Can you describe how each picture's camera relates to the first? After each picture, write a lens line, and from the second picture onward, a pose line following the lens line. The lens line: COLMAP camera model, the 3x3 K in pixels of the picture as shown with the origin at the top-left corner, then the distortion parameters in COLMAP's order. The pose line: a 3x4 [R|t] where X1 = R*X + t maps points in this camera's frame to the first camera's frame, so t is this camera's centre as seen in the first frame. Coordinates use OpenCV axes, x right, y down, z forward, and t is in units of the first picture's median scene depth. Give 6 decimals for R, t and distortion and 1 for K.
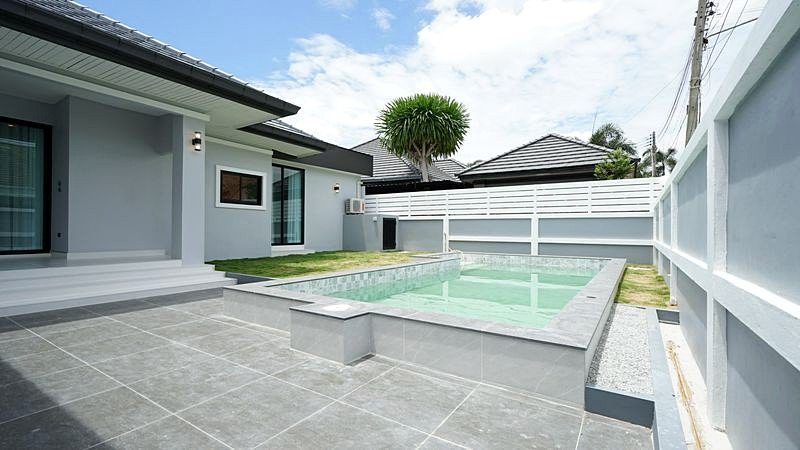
lens RADIAL K [[358.9, 0, 400.0], [0, 358.9, 225.0], [0, 0, 1]] dist [-0.000158, 0.000049]
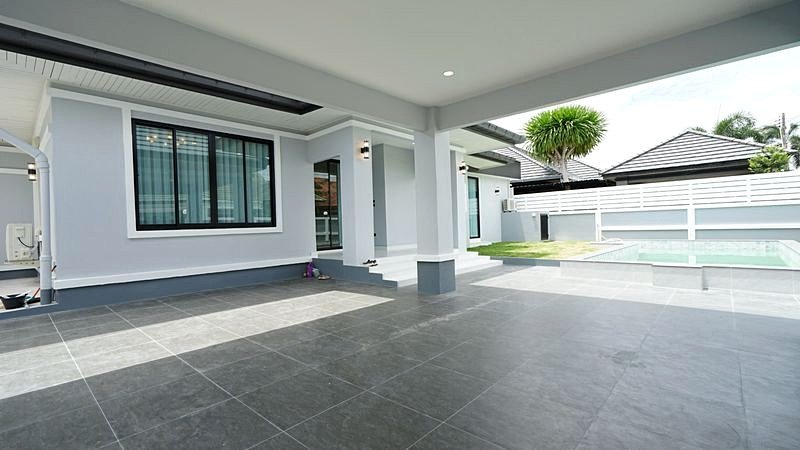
lens RADIAL K [[368.0, 0, 400.0], [0, 368.0, 225.0], [0, 0, 1]] dist [0.021688, 0.000060]
pose [[0.990015, -0.038363, -0.135639, -0.354222], [0.040253, 0.999127, 0.011215, -0.015296], [0.135090, -0.016563, 0.990695, -0.297758]]
